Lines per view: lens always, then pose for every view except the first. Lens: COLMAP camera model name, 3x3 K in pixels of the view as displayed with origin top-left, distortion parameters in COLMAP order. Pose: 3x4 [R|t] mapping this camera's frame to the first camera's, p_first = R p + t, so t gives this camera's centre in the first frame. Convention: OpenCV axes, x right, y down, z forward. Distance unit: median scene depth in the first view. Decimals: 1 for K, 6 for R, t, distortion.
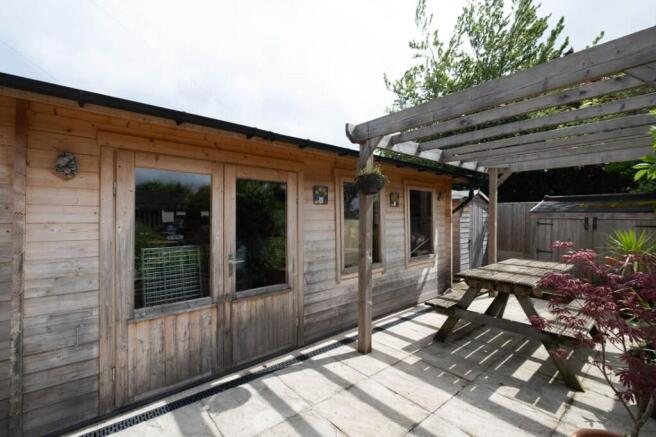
lens RADIAL K [[288.0, 0, 330.9], [0, 288.0, 213.8], [0, 0, 1]] dist [-0.001097, -0.000010]
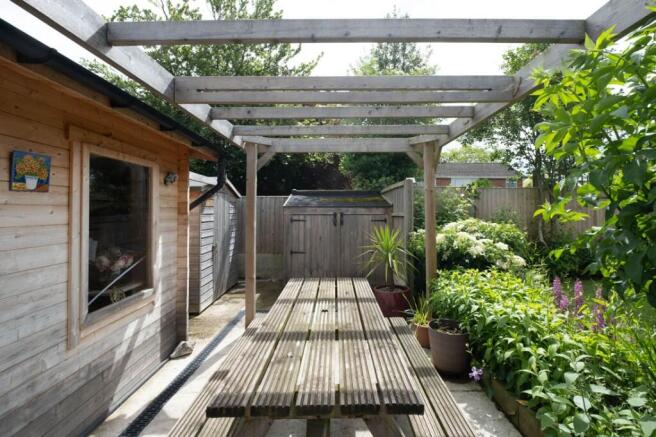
lens RADIAL K [[302.4, 0, 340.7], [0, 302.4, 200.6], [0, 0, 1]] dist [0.009274, -0.000439]
pose [[0.642746, 0.020279, 0.765811, 0.146495], [0.000356, 0.999642, -0.026769, -0.001531], [-0.766079, 0.017478, 0.642509, 0.370923]]
